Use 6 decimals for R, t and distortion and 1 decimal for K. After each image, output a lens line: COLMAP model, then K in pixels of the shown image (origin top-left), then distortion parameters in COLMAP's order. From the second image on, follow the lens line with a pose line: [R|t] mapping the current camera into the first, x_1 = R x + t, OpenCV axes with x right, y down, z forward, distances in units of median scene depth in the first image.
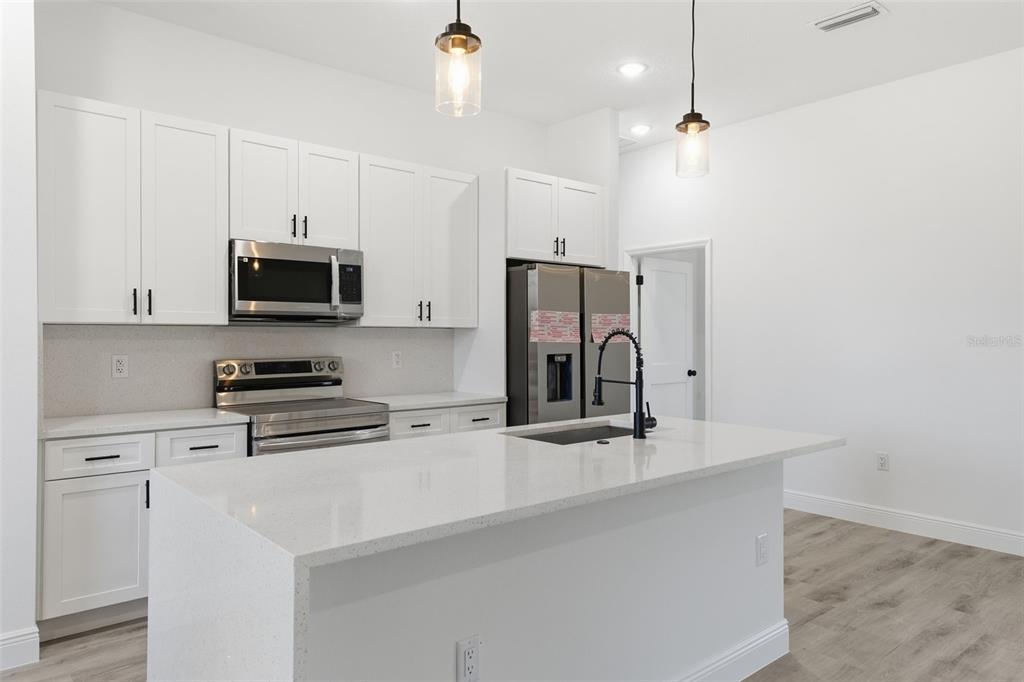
lens RADIAL K [[684.8, 0, 512.6], [0, 684.8, 335.9], [0, 0, 1]] dist [0.033868, -0.000214]
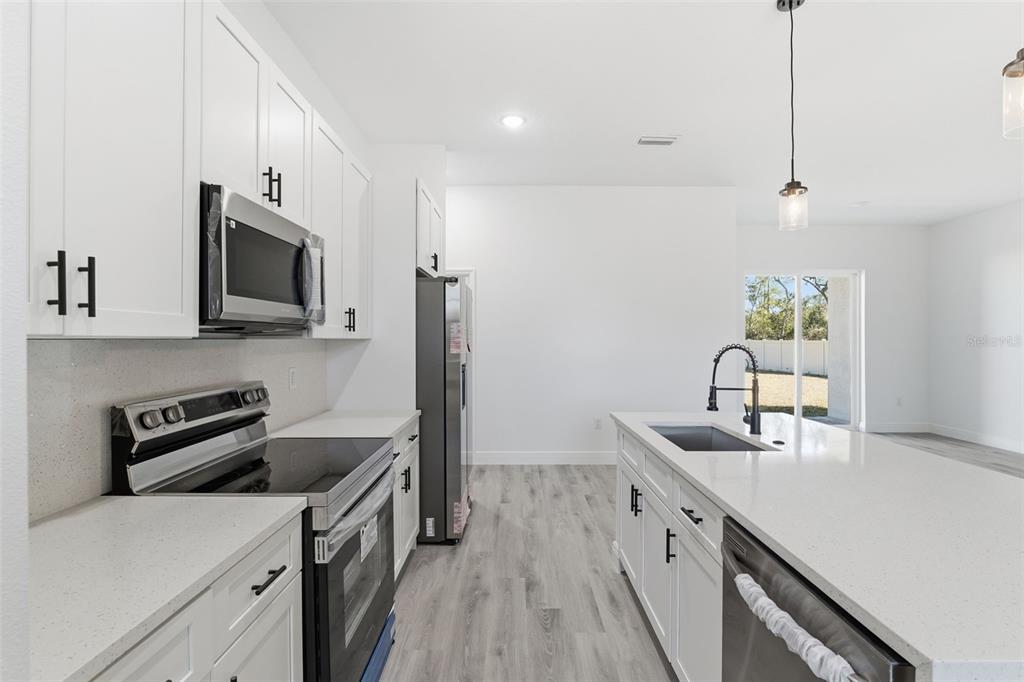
lens RADIAL K [[470.2, 0, 512.0], [0, 470.2, 341.0], [0, 0, 1]] dist [-0.016655, -0.000078]
pose [[0.657543, -0.004700, 0.753402, -0.473187], [0.002023, 0.999988, 0.004472, -0.013331], [-0.753414, -0.001417, 0.657545, 0.511895]]
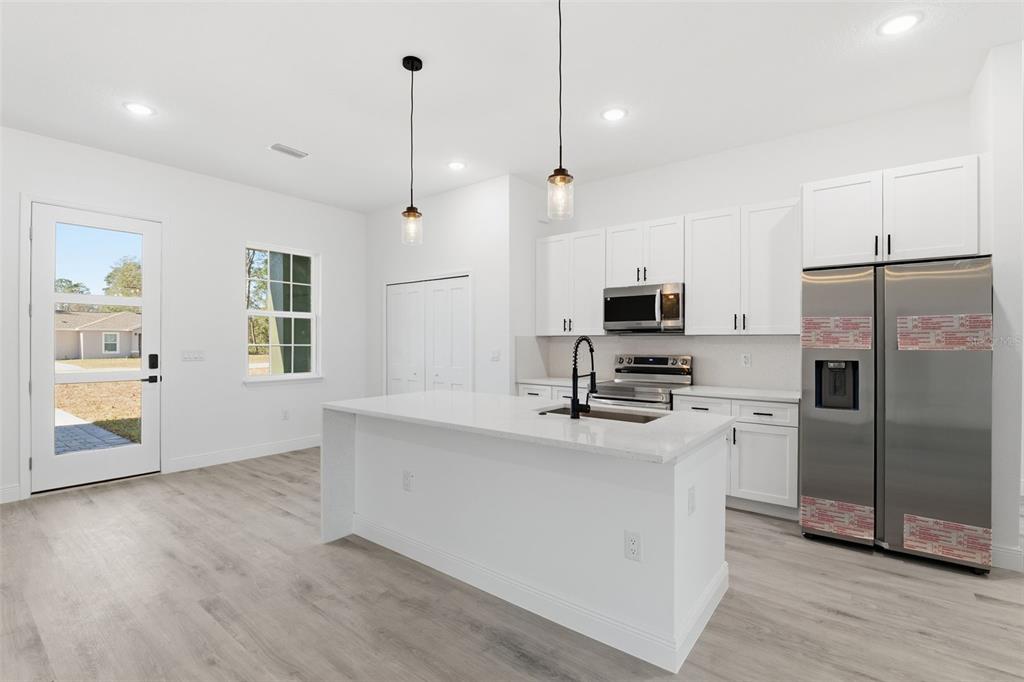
lens RADIAL K [[470.2, 0, 512.0], [0, 470.2, 341.0], [0, 0, 1]] dist [-0.016655, -0.000078]
pose [[0.196320, -0.000255, -0.980540, 0.689354], [-0.002579, 0.999996, -0.000776, 0.000685], [0.980536, 0.002681, 0.196319, 0.460535]]
